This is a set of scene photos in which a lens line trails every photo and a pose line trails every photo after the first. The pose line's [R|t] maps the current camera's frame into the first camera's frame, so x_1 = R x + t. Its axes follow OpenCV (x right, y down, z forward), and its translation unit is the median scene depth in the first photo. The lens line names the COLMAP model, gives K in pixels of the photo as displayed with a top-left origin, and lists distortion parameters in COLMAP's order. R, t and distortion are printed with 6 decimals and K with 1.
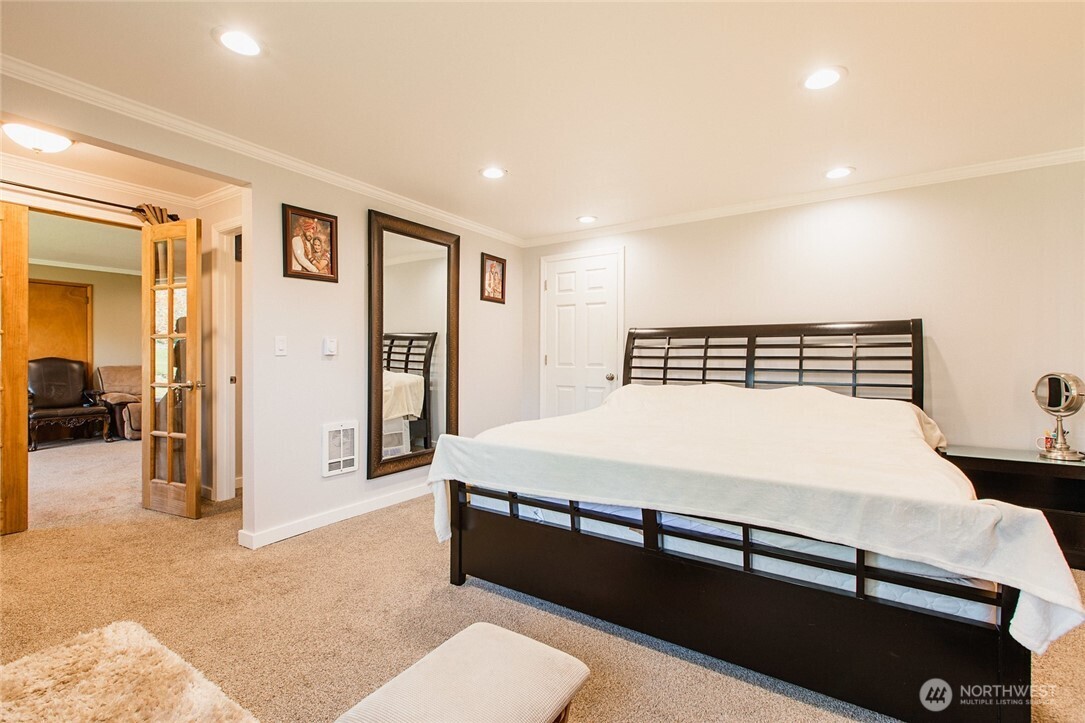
lens RADIAL K [[479.5, 0, 538.0], [0, 479.5, 360.1], [0, 0, 1]] dist [0.001649, 0.000674]
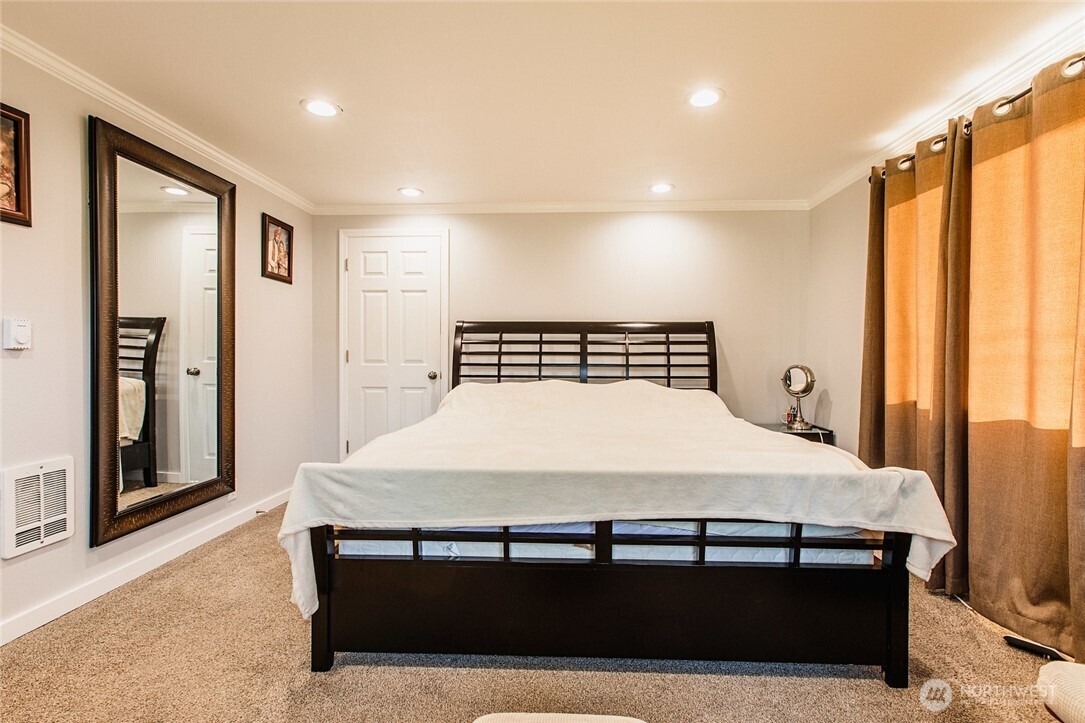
lens RADIAL K [[499.2, 0, 555.3], [0, 499.2, 359.5], [0, 0, 1]] dist [0.001848, 0.000491]
pose [[0.852530, -0.006118, 0.522642, -0.178185], [0.002251, 0.999965, 0.008033, -0.001216], [-0.522673, -0.005672, 0.852514, 0.125836]]
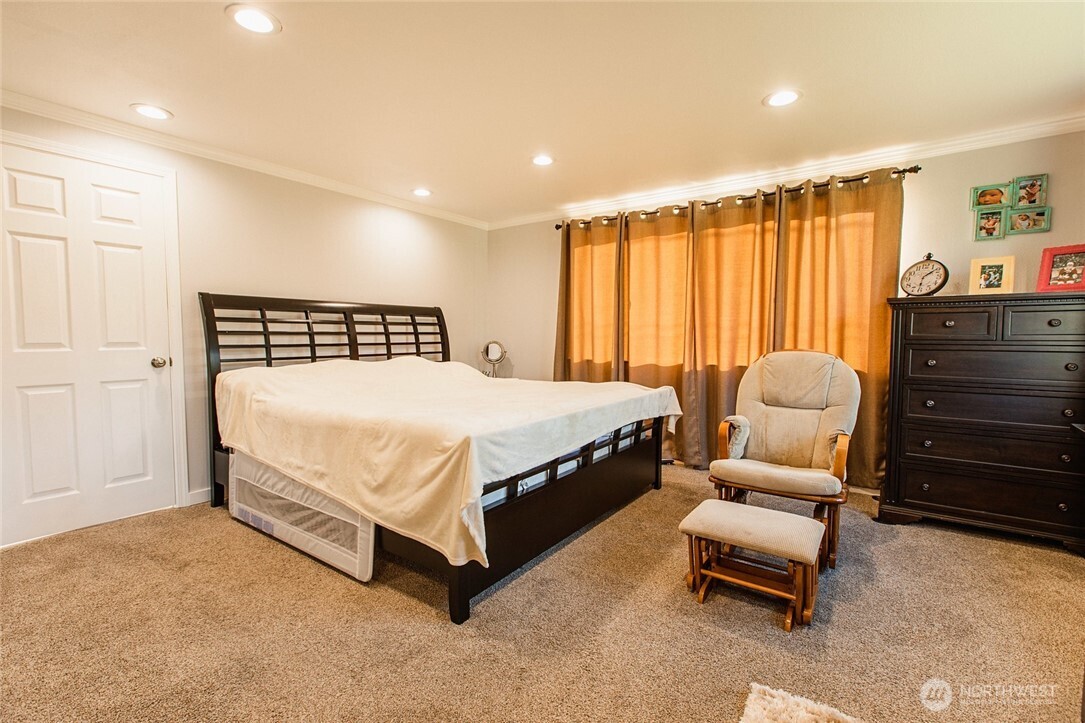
lens RADIAL K [[479.5, 0, 538.0], [0, 479.5, 360.1], [0, 0, 1]] dist [0.001649, 0.000674]
pose [[0.041623, -0.058308, 0.997431, -0.639762], [0.003712, 0.998298, 0.058204, -0.006384], [-0.999126, 0.001280, 0.041769, 0.577671]]
